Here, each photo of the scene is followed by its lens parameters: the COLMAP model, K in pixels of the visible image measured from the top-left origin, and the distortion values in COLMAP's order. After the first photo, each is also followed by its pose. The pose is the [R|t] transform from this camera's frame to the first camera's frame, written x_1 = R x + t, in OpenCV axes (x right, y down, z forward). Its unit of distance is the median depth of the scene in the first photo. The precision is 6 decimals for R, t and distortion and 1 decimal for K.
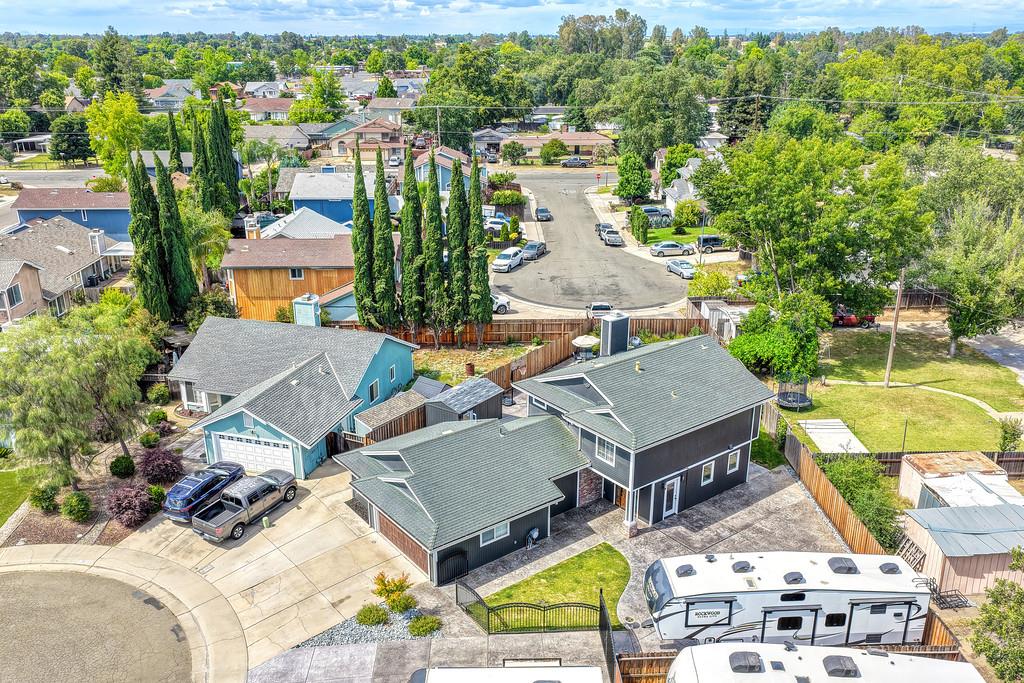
lens RADIAL K [[853.3, 0, 512.0], [0, 853.3, 341.5], [0, 0, 1]] dist [-0.003549, 0.013186]
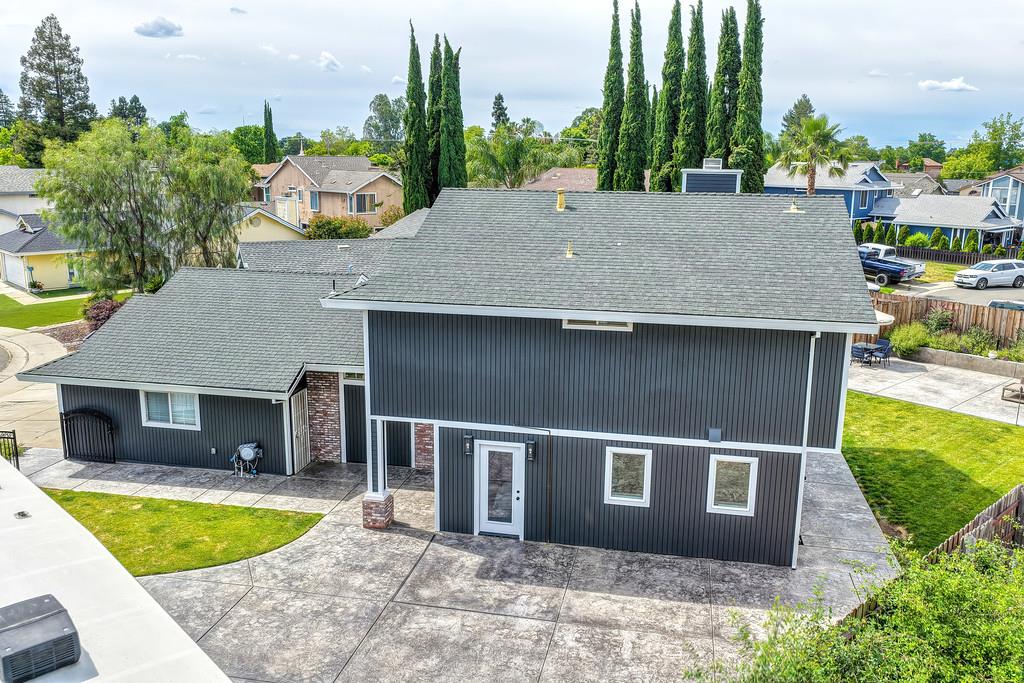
lens RADIAL K [[853.3, 0, 512.0], [0, 853.3, 341.5], [0, 0, 1]] dist [-0.003549, 0.013186]
pose [[0.668930, 0.173799, -0.722722, 0.477144], [-0.268085, 0.963254, -0.016489, 0.118768], [0.693299, 0.204781, 0.690942, 0.699754]]
